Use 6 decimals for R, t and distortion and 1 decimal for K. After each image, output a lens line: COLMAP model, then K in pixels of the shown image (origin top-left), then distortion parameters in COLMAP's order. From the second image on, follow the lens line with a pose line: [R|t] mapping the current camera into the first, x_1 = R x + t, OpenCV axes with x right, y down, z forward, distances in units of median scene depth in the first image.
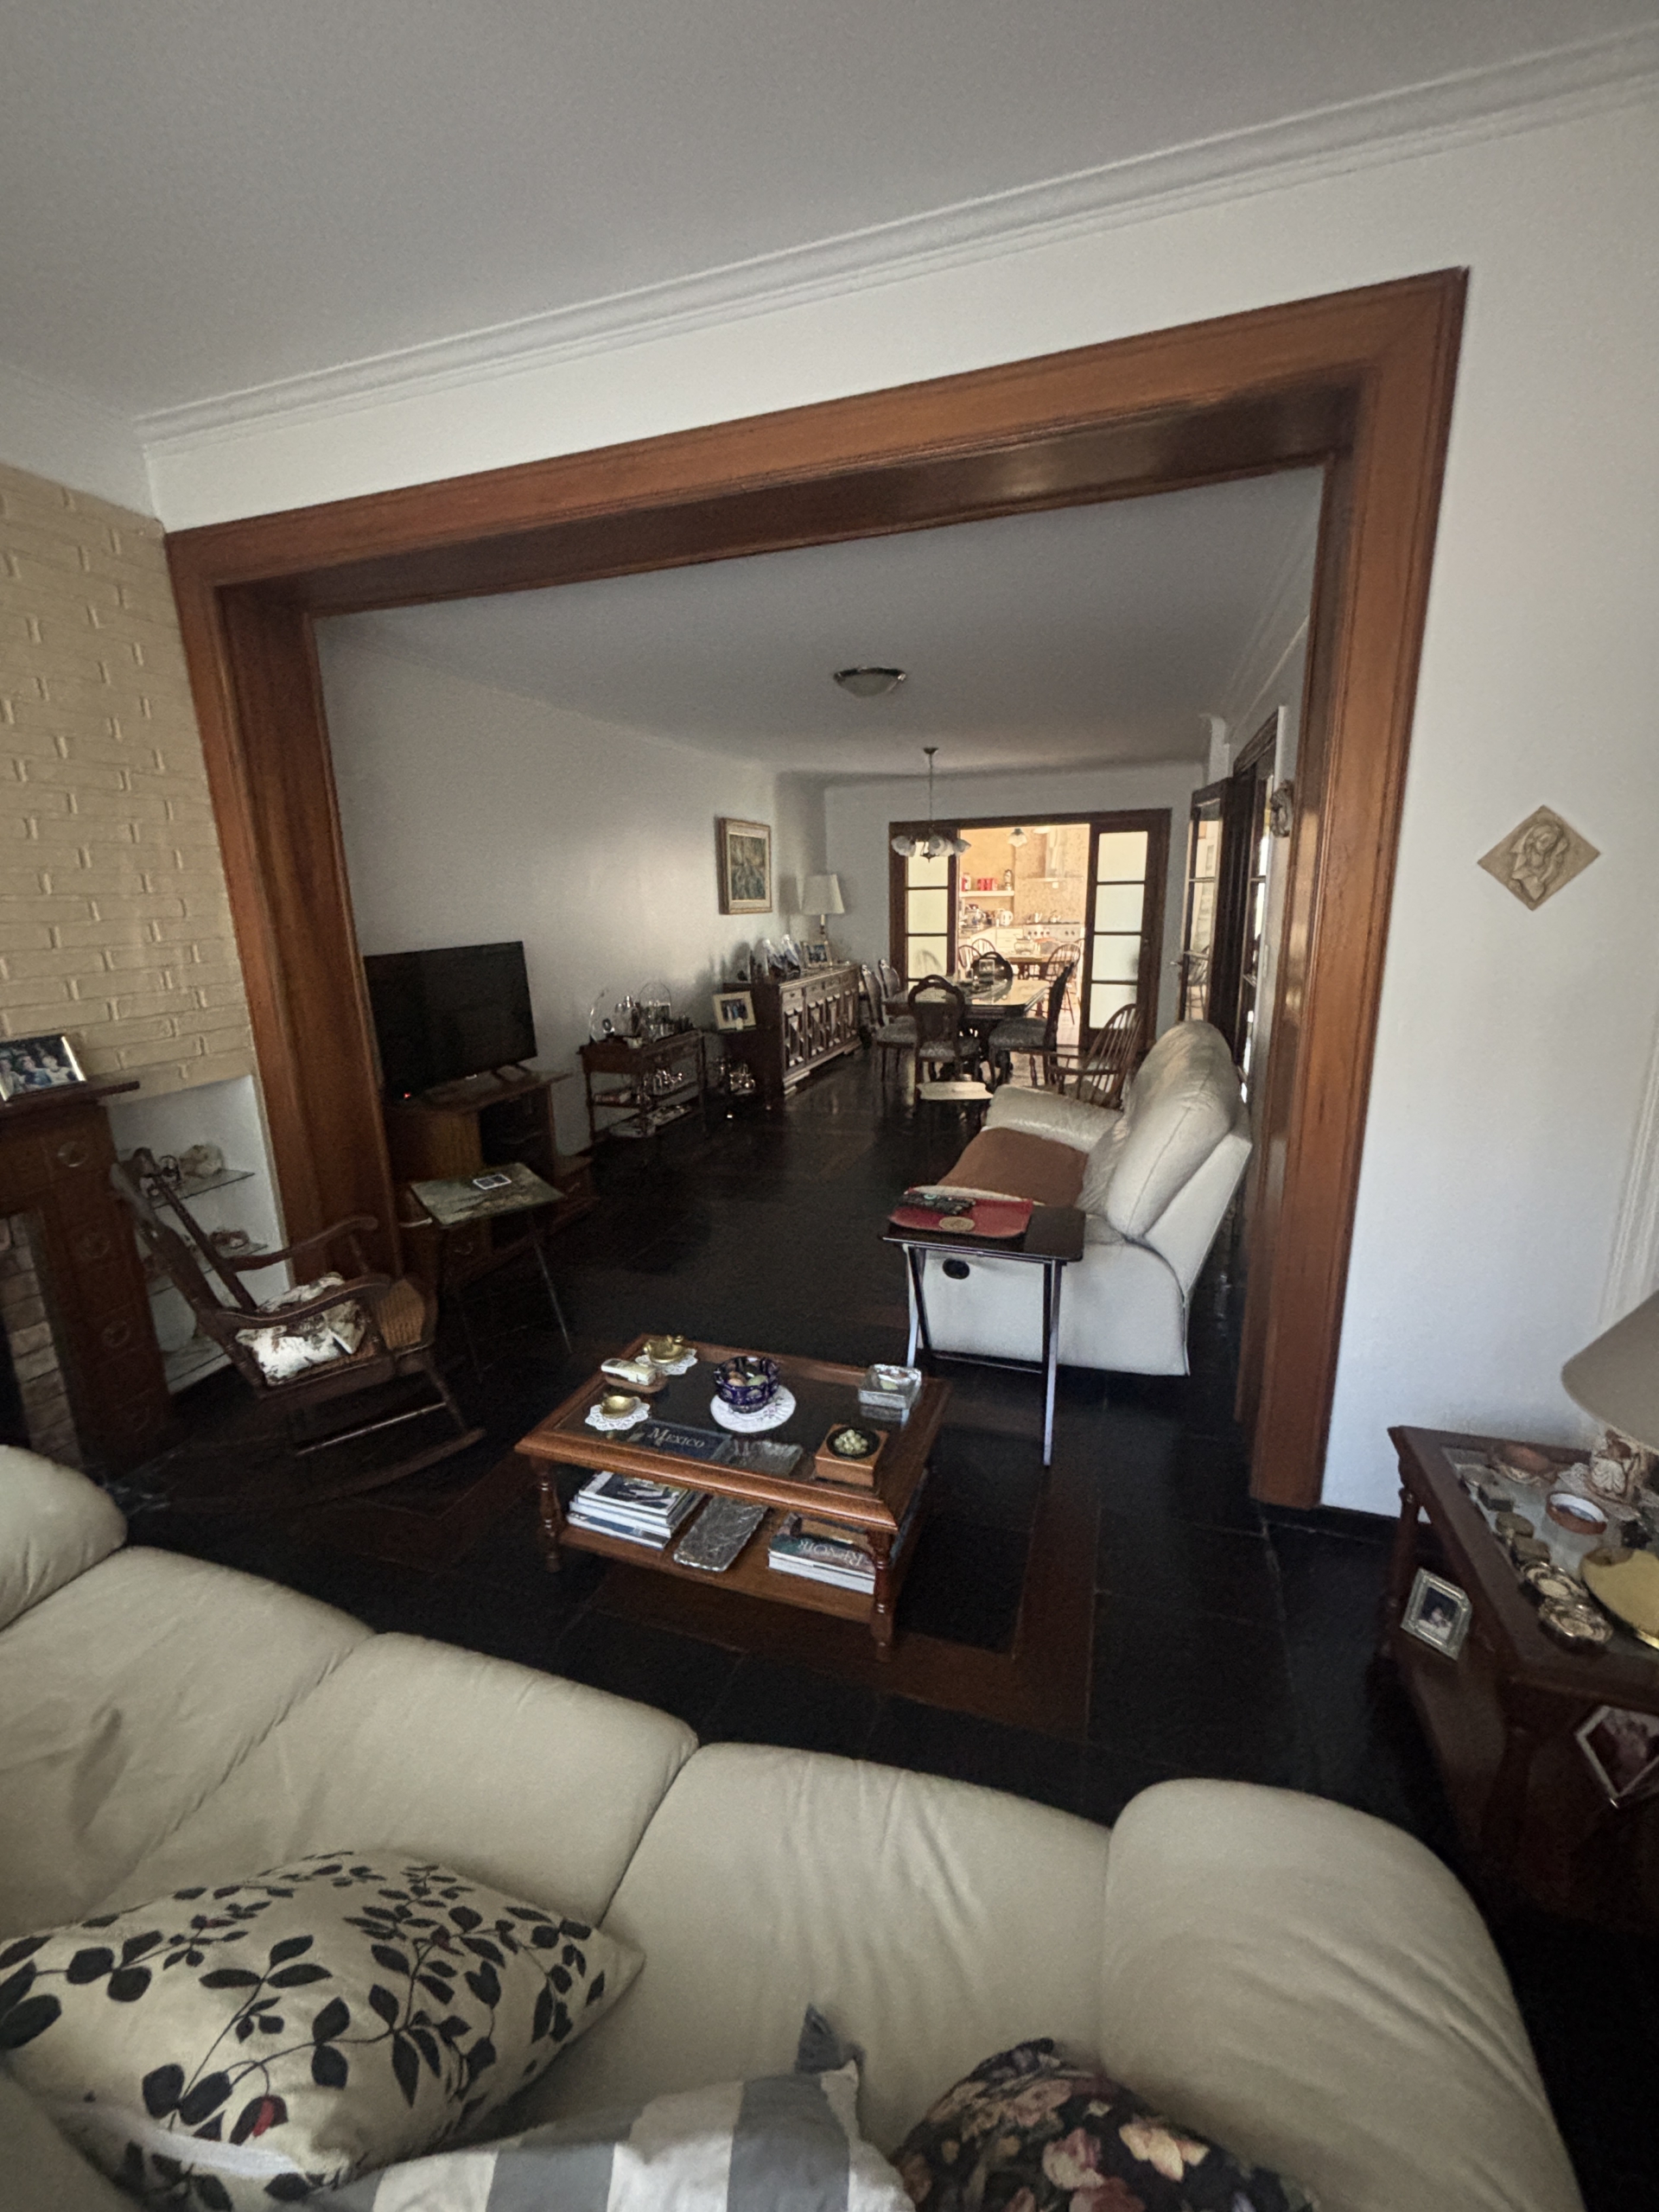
lens RADIAL K [[894.9, 0, 822.6], [0, 894.9, 1104.8], [0, 0, 1]] dist [0.006101, 0.000351]
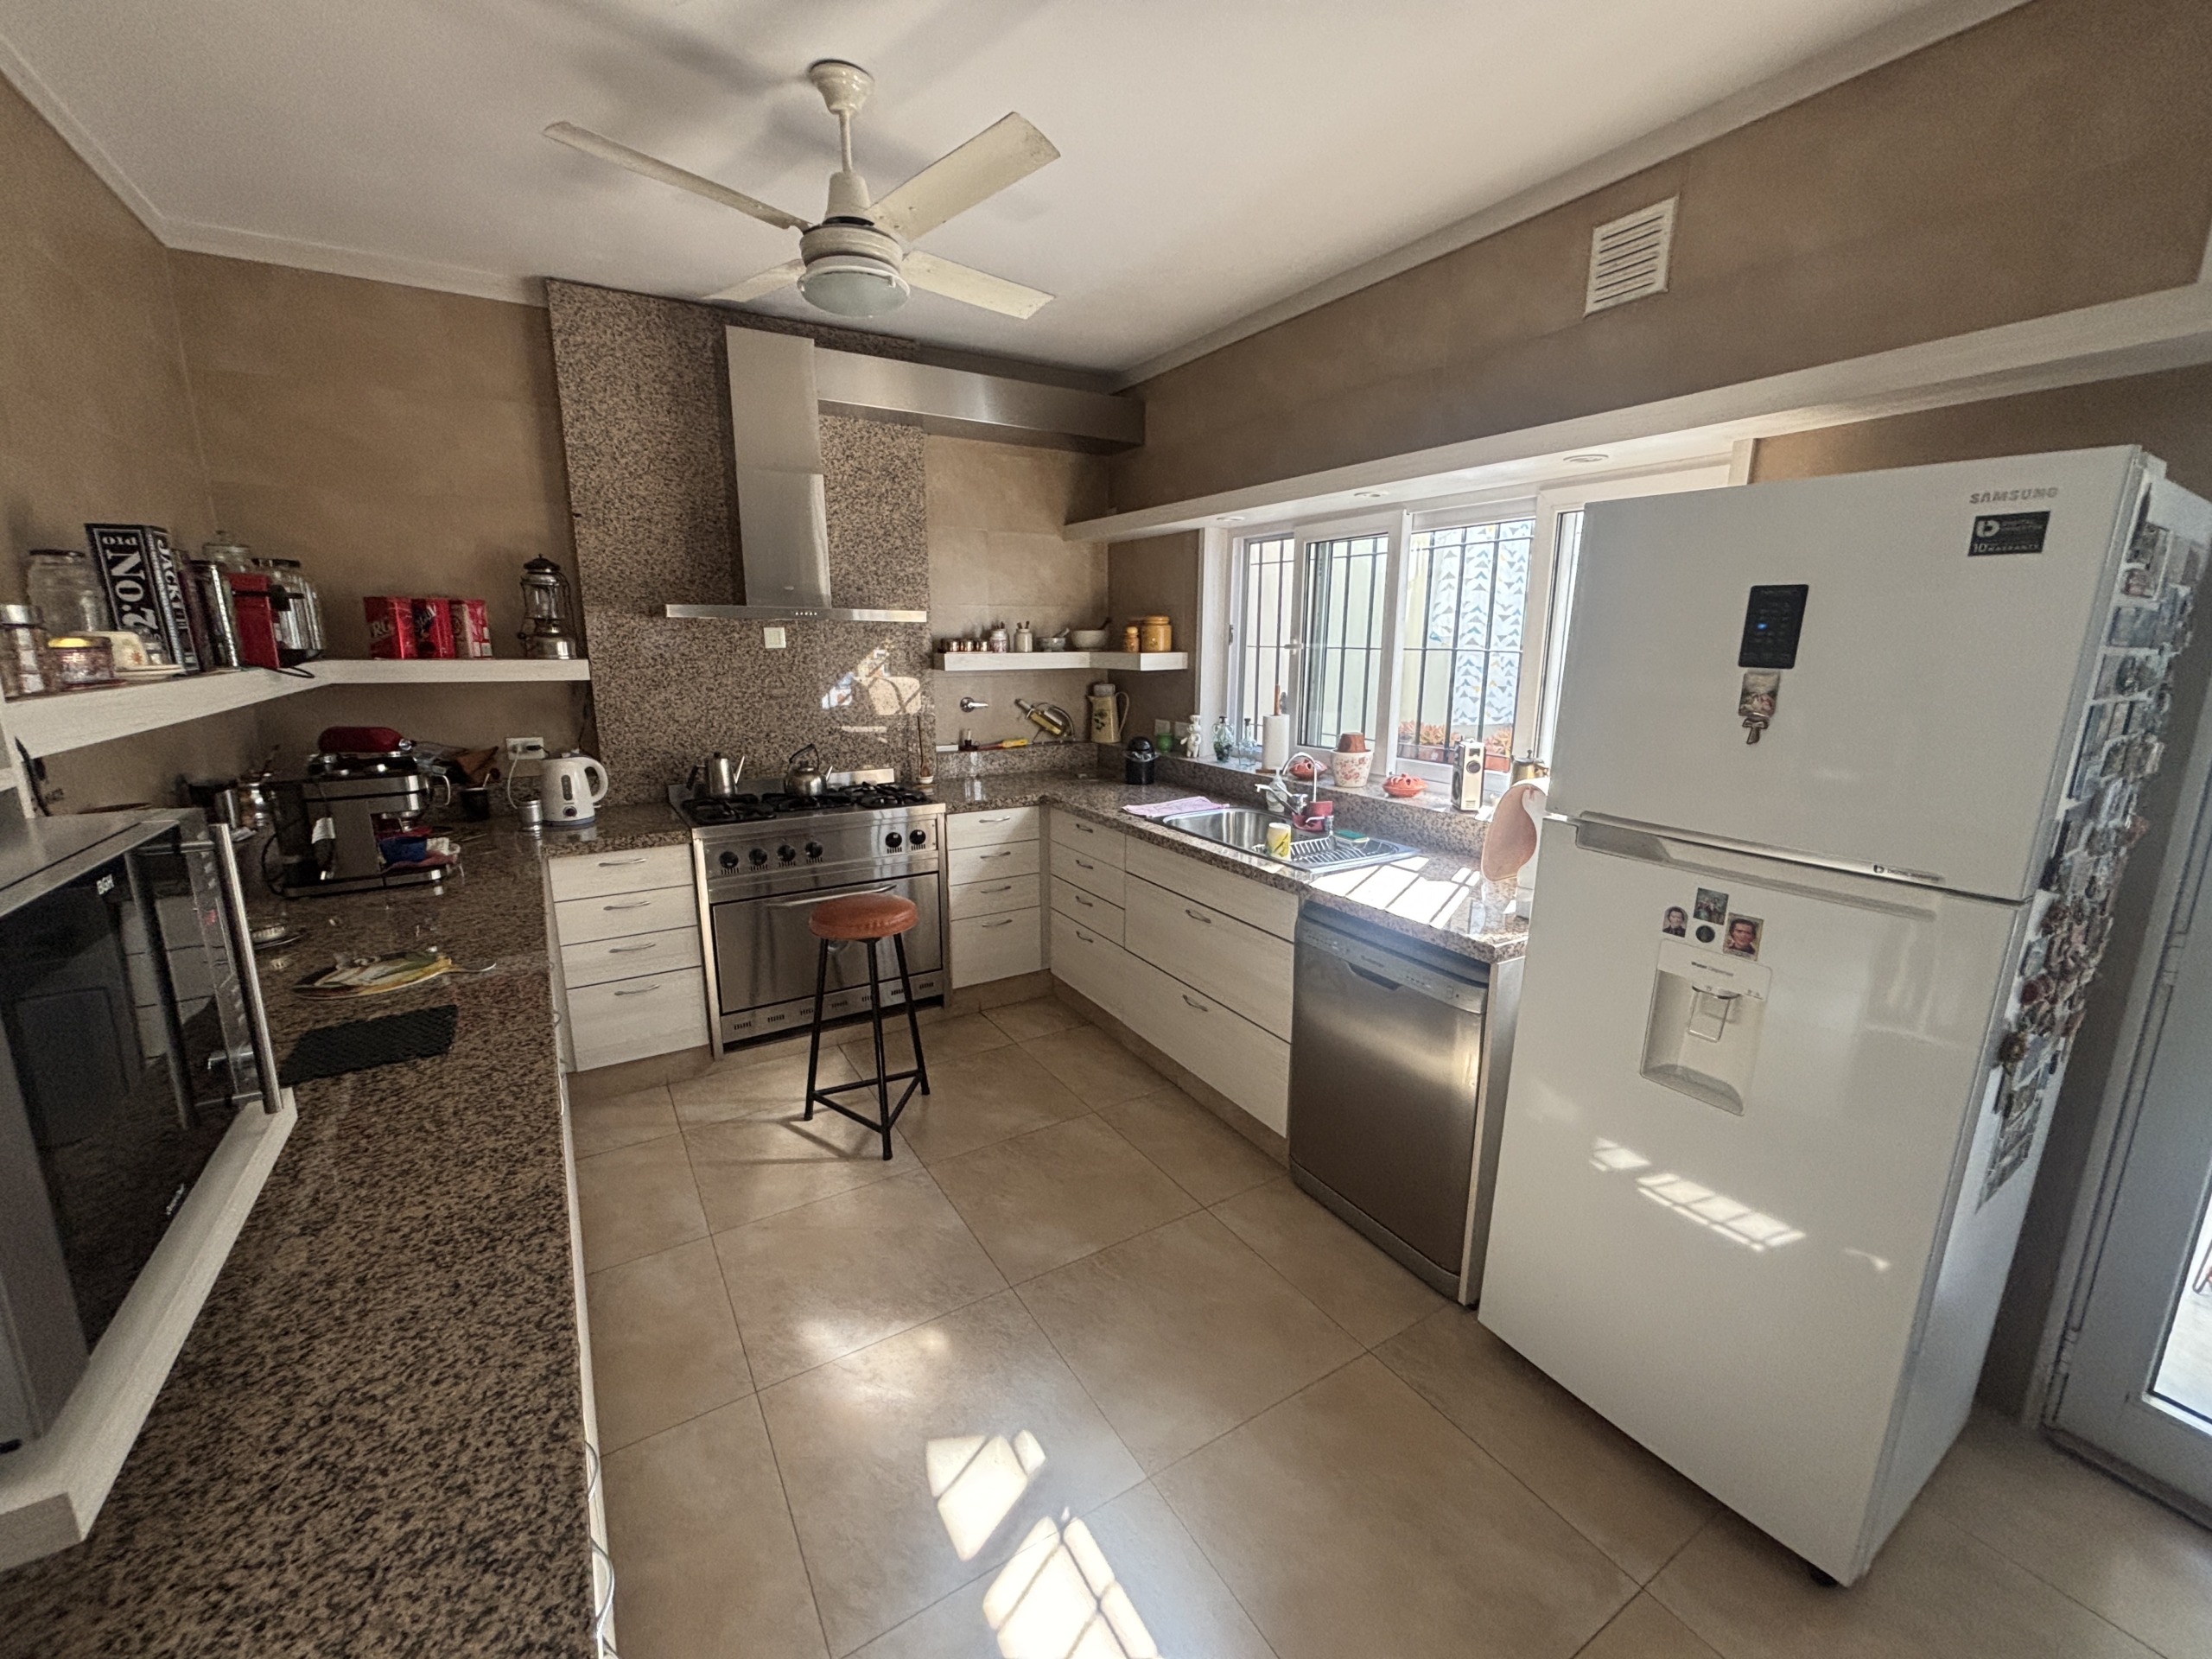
lens RADIAL K [[894.9, 0, 1107.4], [0, 894.9, 816.1], [0, 0, 1]] dist [0.006101, 0.000351]
pose [[0.637478, -0.134140, 0.758702, 0.124260], [0.163625, 0.985835, 0.036817, -0.189097], [-0.752893, 0.100673, 0.650397, 0.769107]]
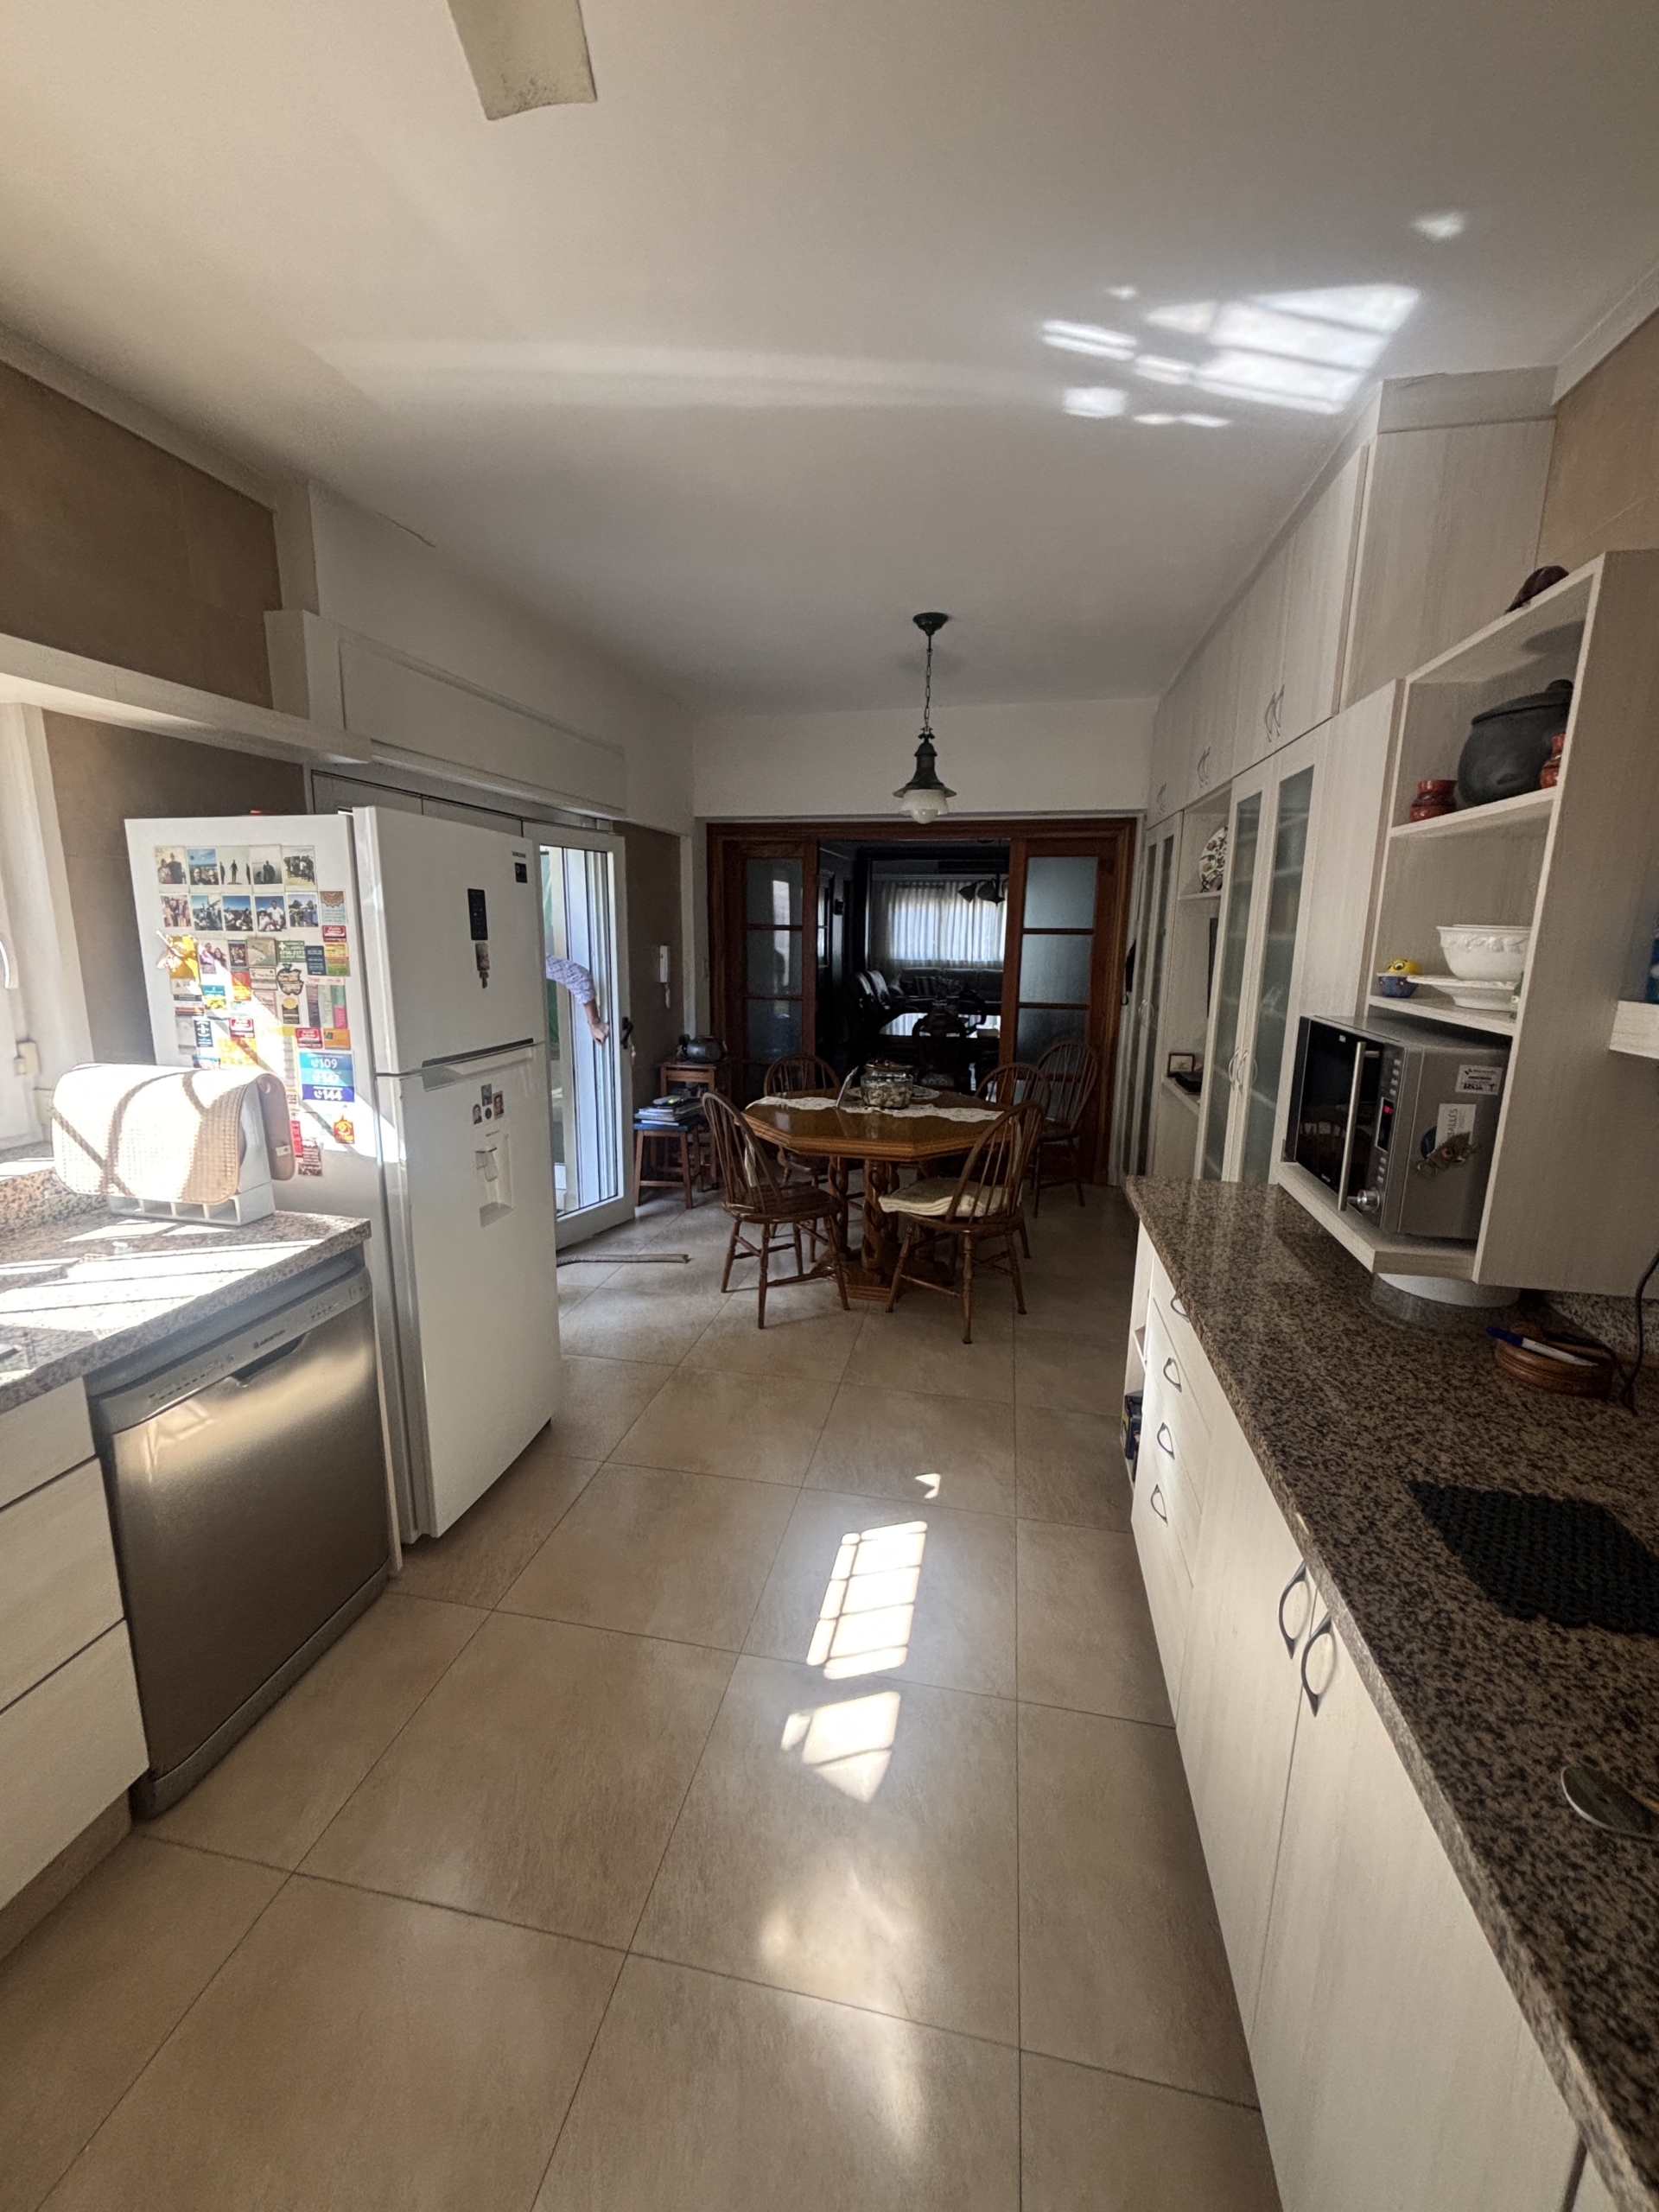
lens RADIAL K [[894.9, 0, 822.9], [0, 894.9, 1110.4], [0, 0, 1]] dist [0.006101, 0.000351]
pose [[-0.993355, 0.035216, -0.109569, 0.199517], [-0.014601, 0.905782, 0.423493, -0.227809], [0.114159, 0.422279, -0.899249, 0.928581]]
